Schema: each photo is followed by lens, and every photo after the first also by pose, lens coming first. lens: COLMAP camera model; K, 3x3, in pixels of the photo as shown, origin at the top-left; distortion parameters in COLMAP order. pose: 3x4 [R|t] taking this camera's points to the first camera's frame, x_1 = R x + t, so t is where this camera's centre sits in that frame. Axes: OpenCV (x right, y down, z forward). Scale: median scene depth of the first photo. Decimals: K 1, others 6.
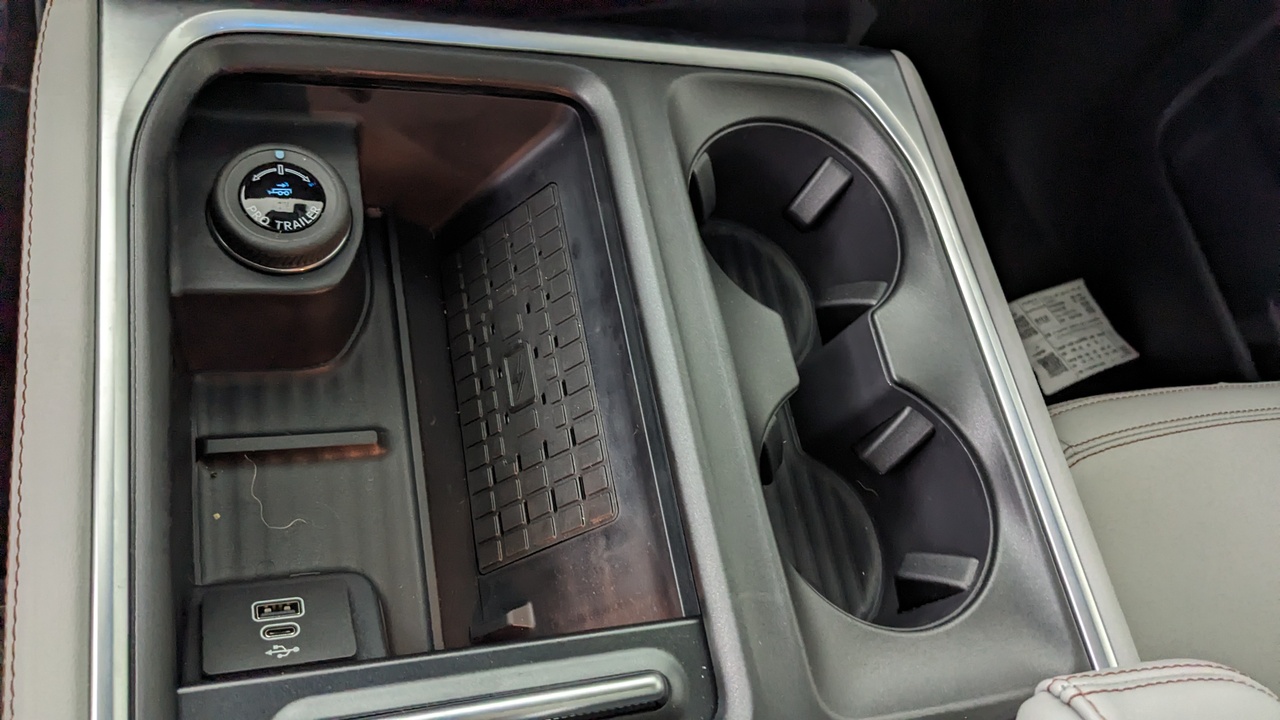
lens RADIAL K [[998.2, 0, 638.7], [0, 998.2, 360.5], [0, 0, 1]] dist [-0.008860, 0.000060]
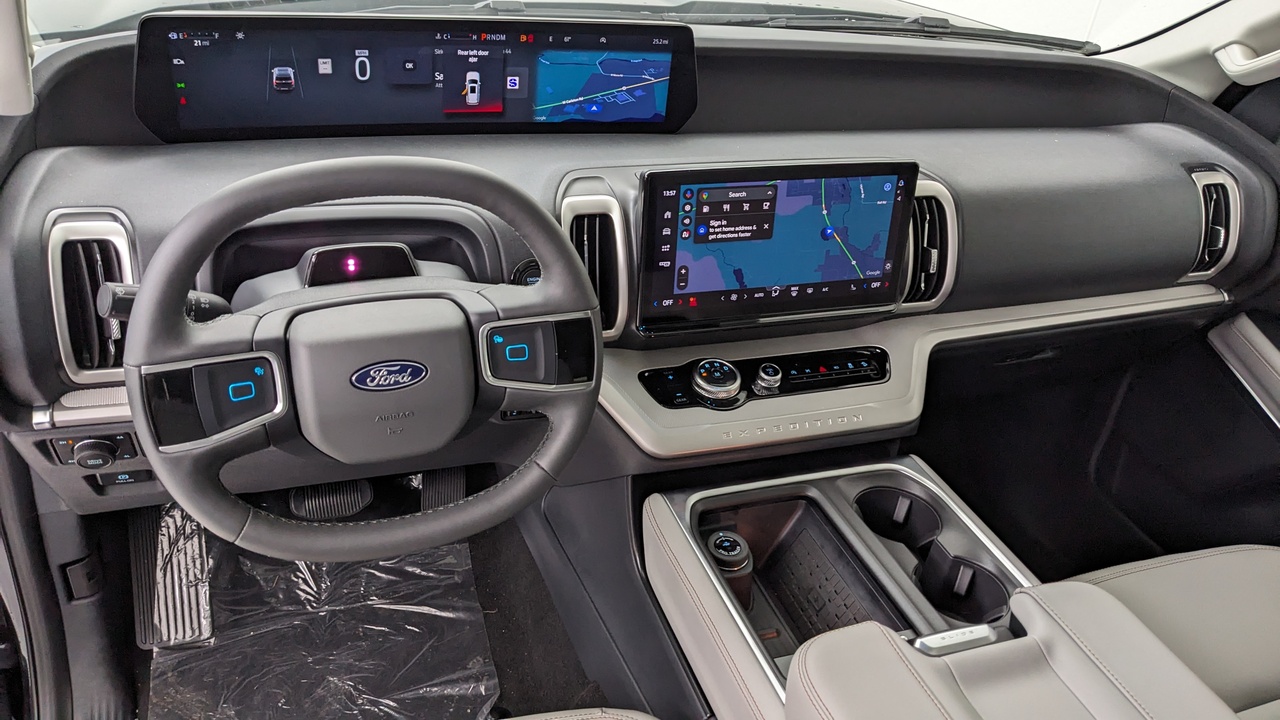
lens RADIAL K [[998.2, 0, 641.2], [0, 998.2, 355.9], [0, 0, 1]] dist [-0.008860, 0.000060]
pose [[0.963204, -0.268772, -0.000344, -0.394253], [0.229648, 0.823656, -0.518510, 0.749915], [0.139645, 0.499351, 0.855072, -1.636323]]
